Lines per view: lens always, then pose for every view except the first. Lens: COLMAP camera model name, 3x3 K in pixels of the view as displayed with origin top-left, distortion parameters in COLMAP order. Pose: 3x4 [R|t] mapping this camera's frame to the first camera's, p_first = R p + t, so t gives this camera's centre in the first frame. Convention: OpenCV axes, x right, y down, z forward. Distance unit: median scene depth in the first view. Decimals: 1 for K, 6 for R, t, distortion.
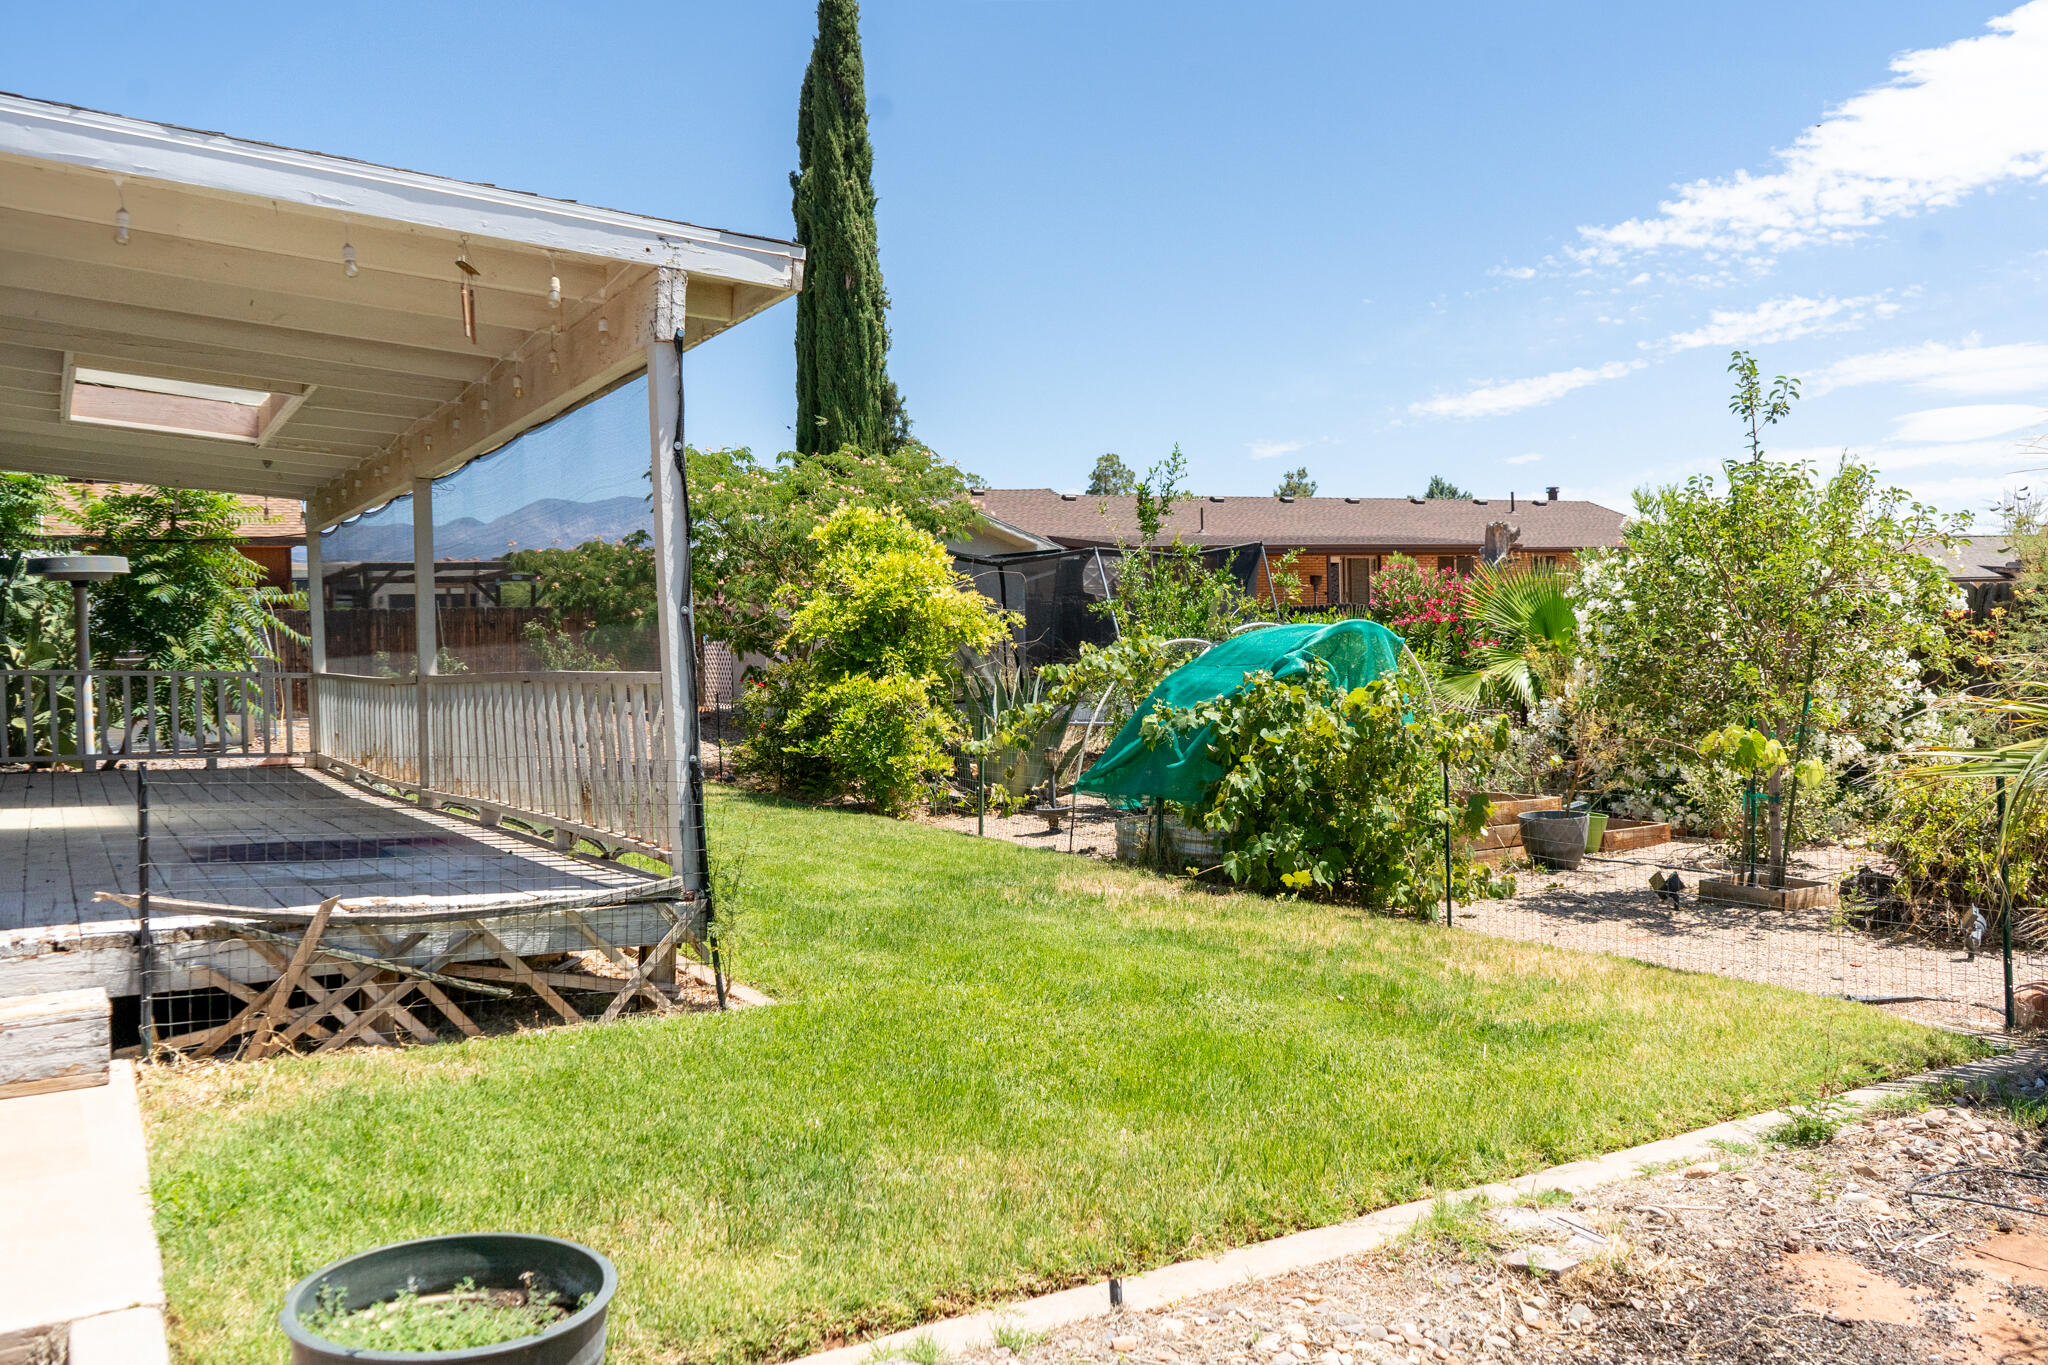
lens RADIAL K [[1650.5, 0, 1030.2], [0, 1650.5, 688.4], [0, 0, 1]] dist [-0.002033, -0.003495]
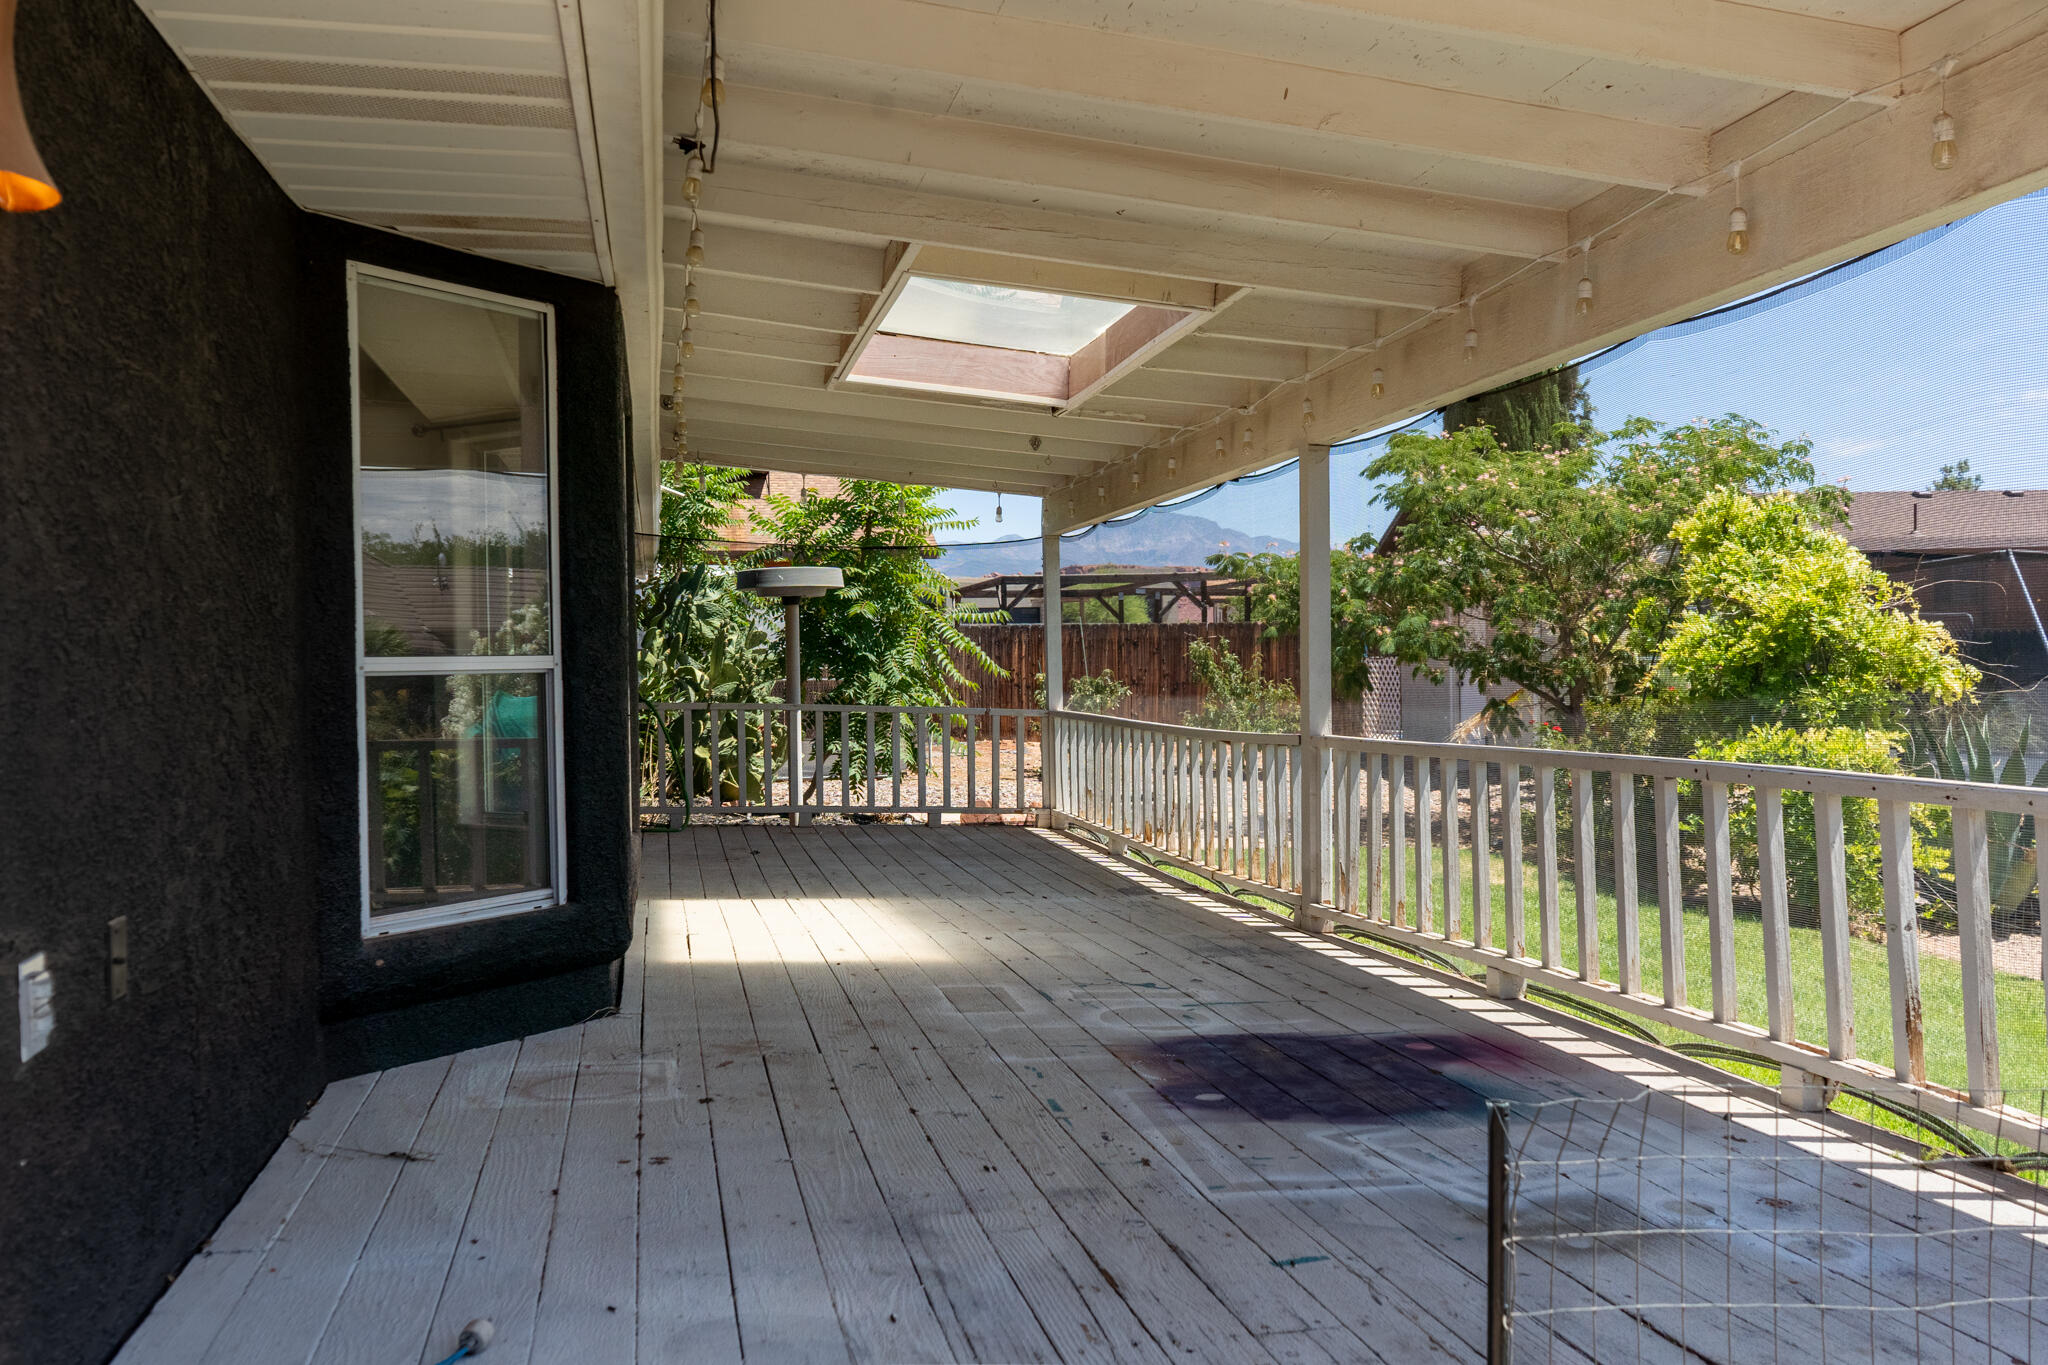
lens RADIAL K [[1650.5, 0, 1019.5], [0, 1650.5, 676.2], [0, 0, 1]] dist [-0.002033, -0.003495]
pose [[0.948823, 0.013004, -0.315541, -0.163954], [-0.017769, 0.999767, -0.012229, -0.013464], [0.315308, 0.017210, 0.948833, 0.194033]]
